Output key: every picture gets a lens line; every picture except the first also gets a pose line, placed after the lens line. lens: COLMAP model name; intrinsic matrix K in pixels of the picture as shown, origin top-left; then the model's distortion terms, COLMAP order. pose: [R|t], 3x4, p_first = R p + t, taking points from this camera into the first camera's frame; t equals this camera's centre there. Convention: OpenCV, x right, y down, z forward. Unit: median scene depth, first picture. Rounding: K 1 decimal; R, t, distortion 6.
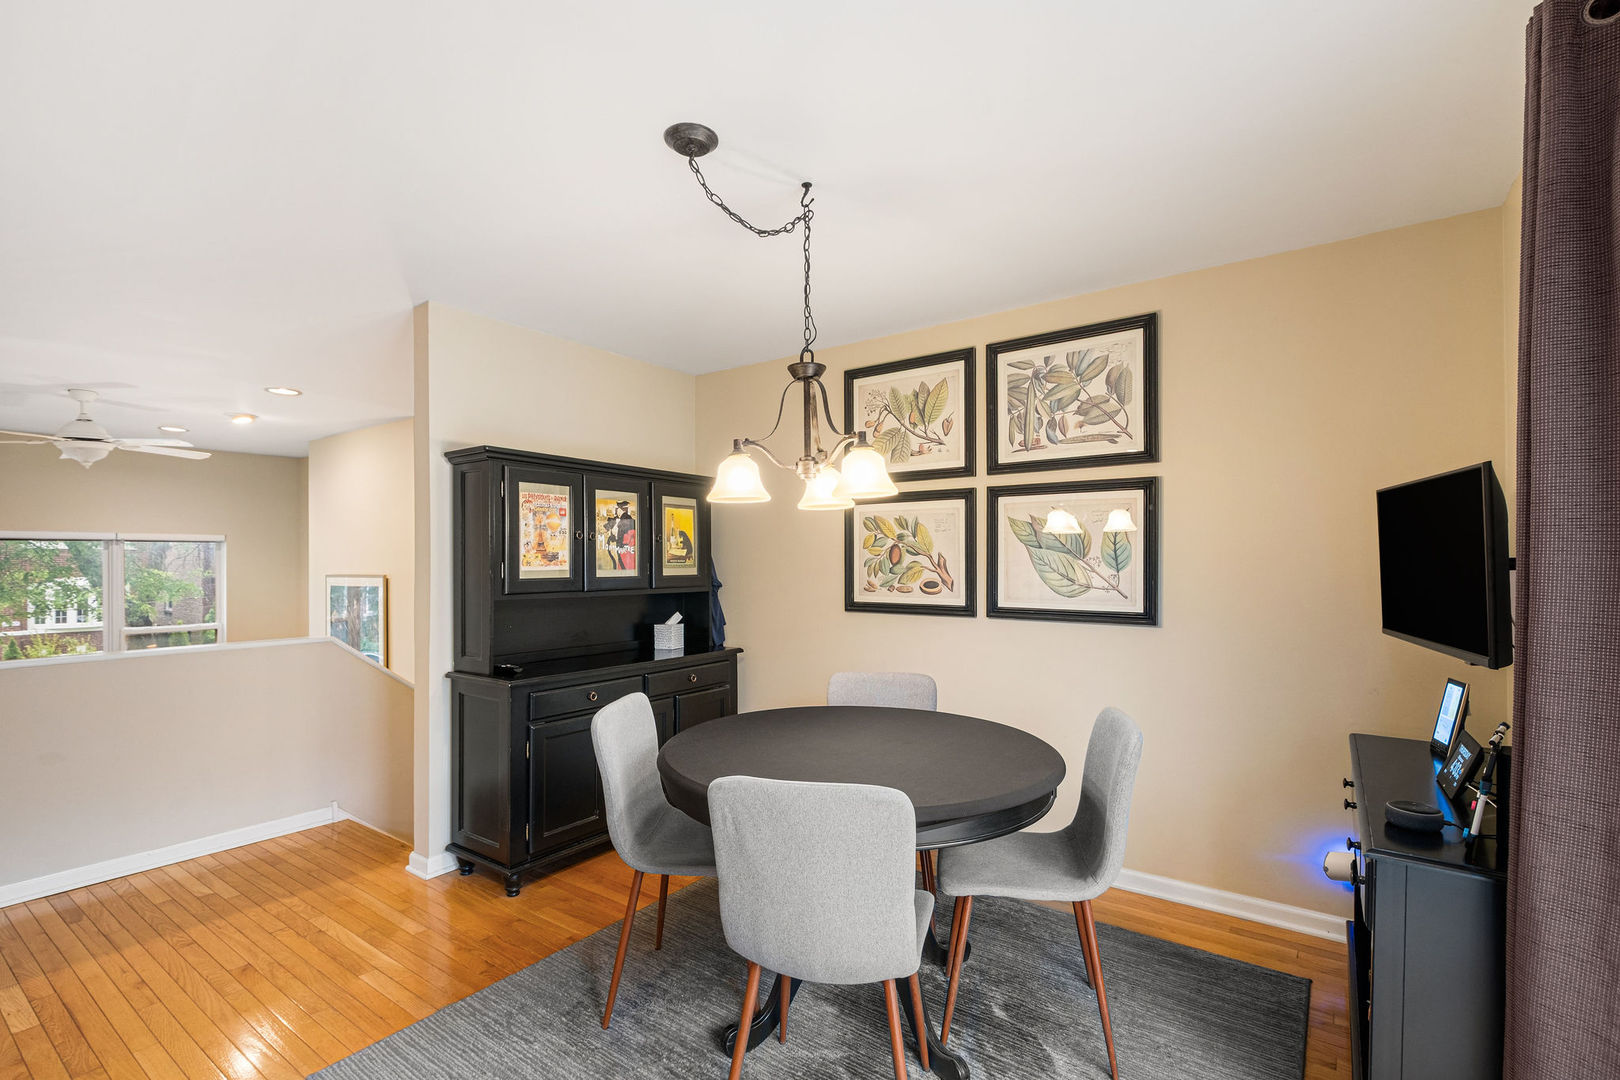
lens RADIAL K [[717.8, 0, 804.2], [0, 717.8, 556.3], [0, 0, 1]] dist [0.000375, -0.004673]
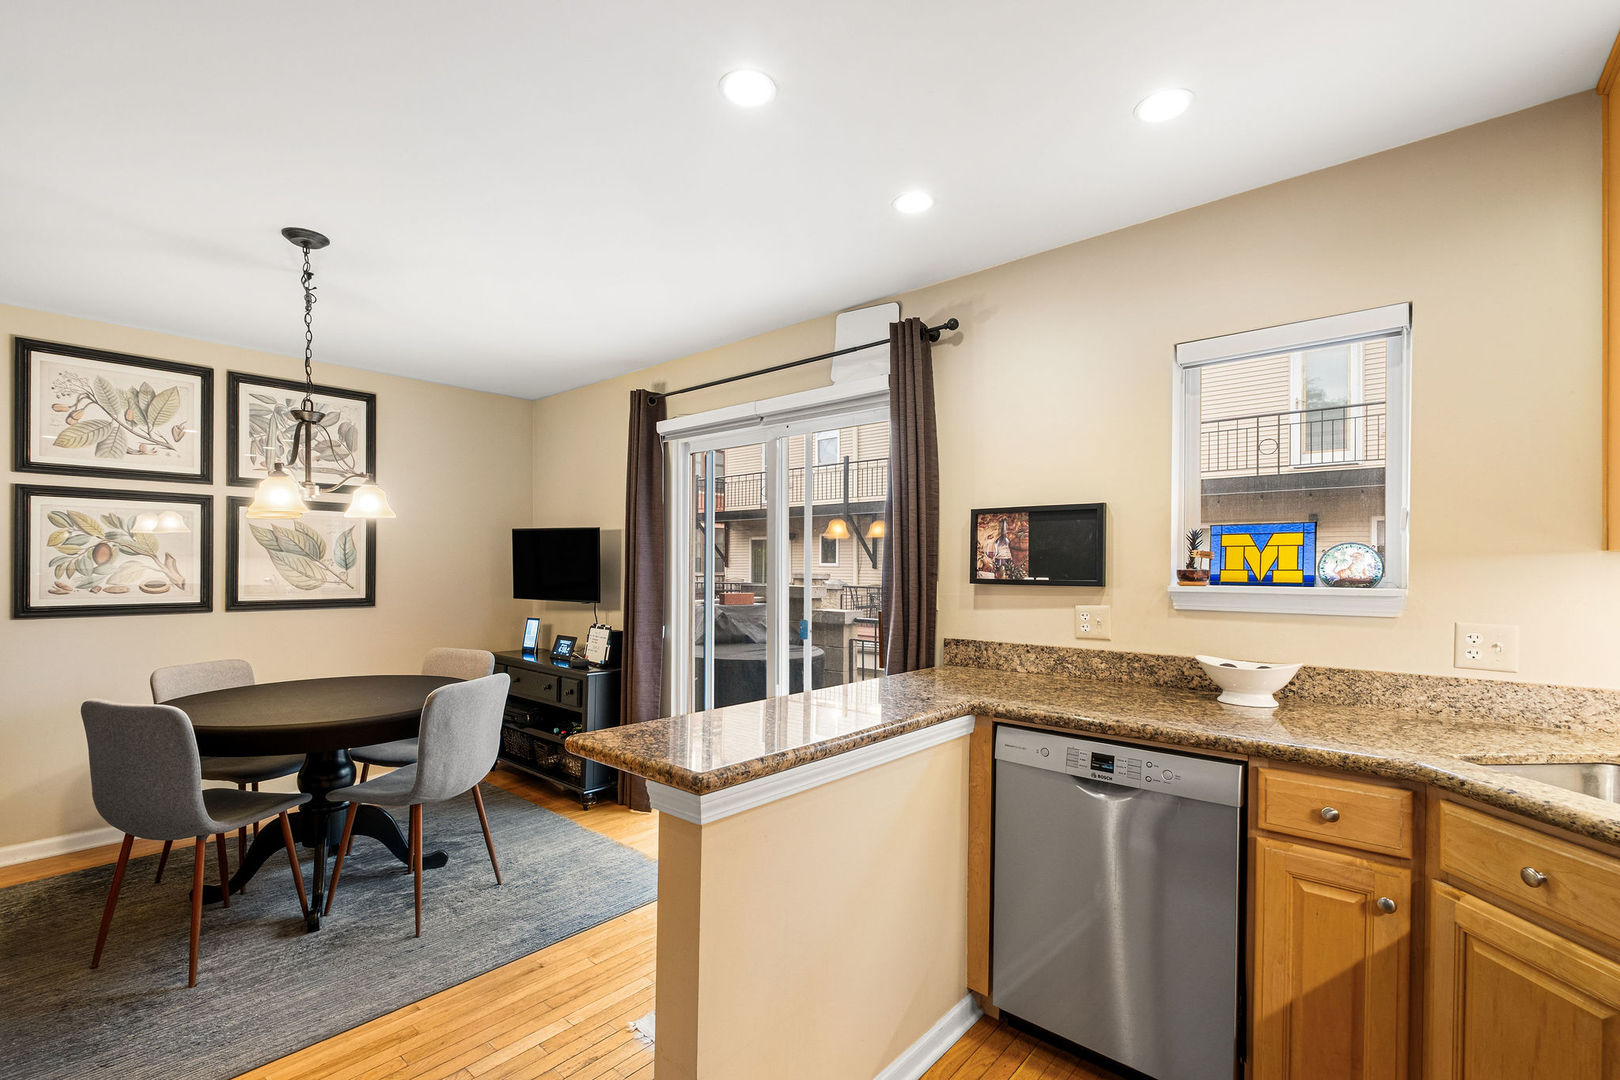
lens RADIAL K [[717.8, 0, 794.7], [0, 717.8, 566.2], [0, 0, 1]] dist [0.000375, -0.004673]
pose [[0.100057, 0.000045, 0.994982, -0.780797], [-0.013588, 0.999907, 0.001321, 0.000599], [-0.994889, -0.013652, 0.100049, -0.009813]]
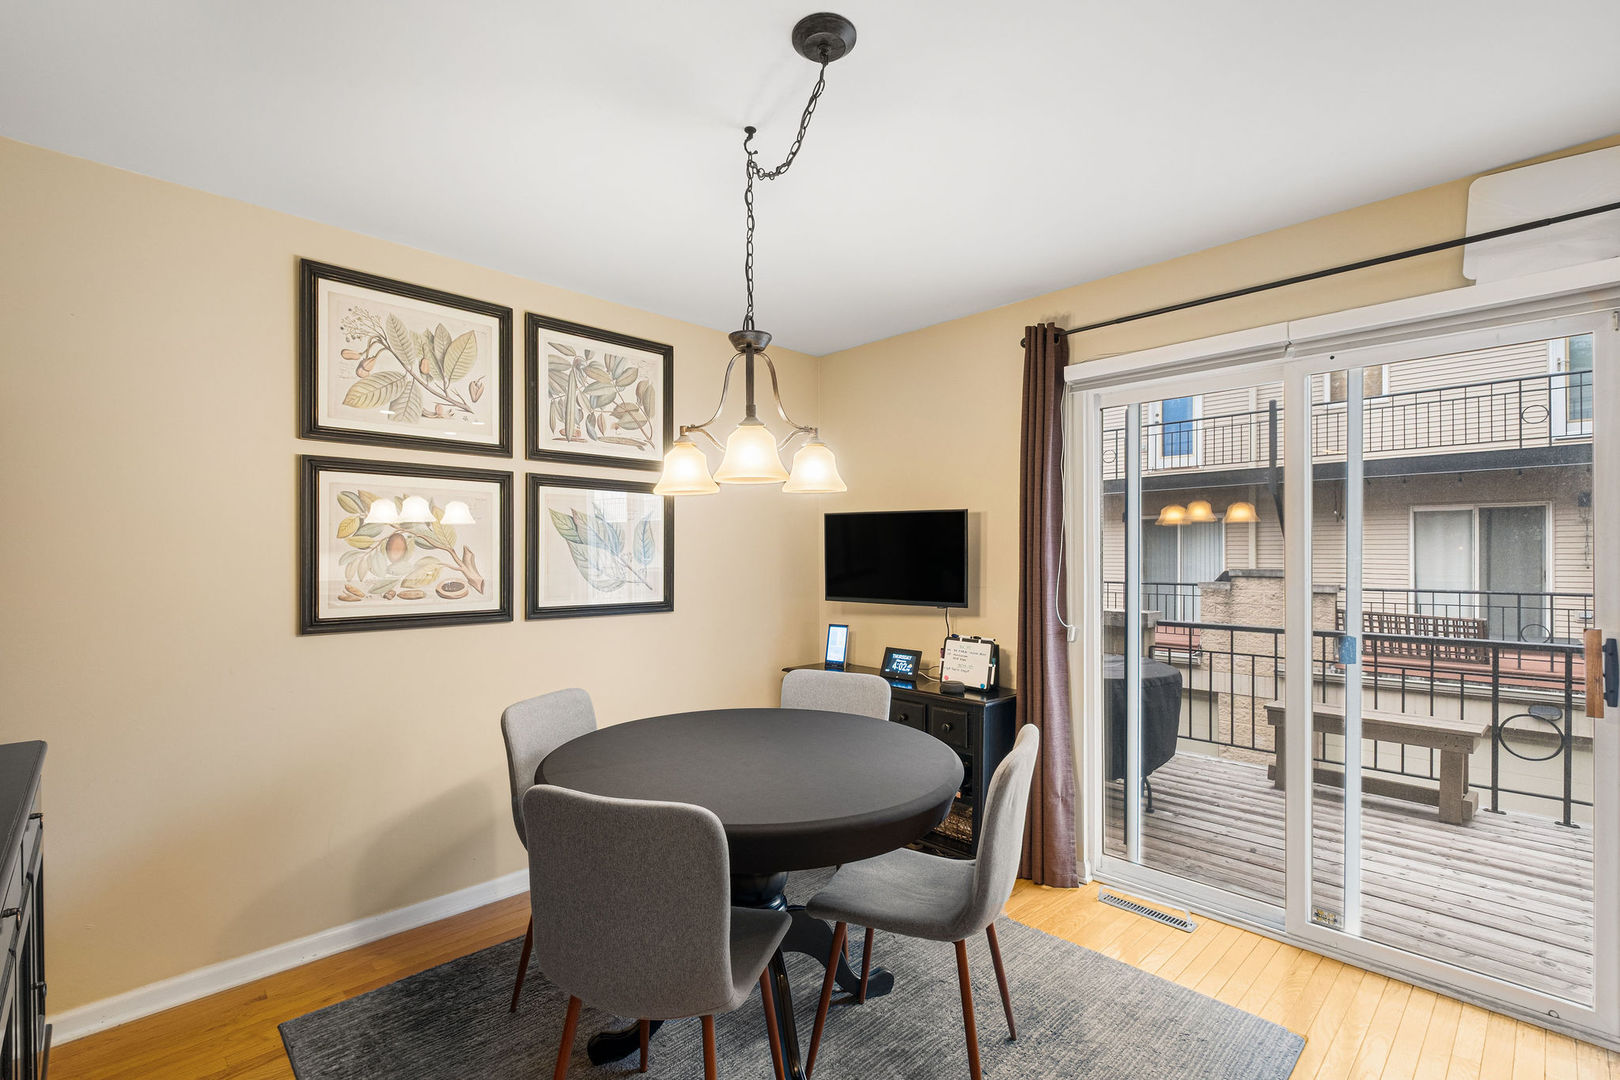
lens RADIAL K [[717.8, 0, 805.6], [0, 717.8, 555.7], [0, 0, 1]] dist [0.000375, -0.004673]
pose [[0.178559, 0.002096, 0.983927, -0.551452], [-0.007095, 0.999974, -0.000843, 0.003791], [-0.983904, -0.006831, 0.178569, 0.500081]]
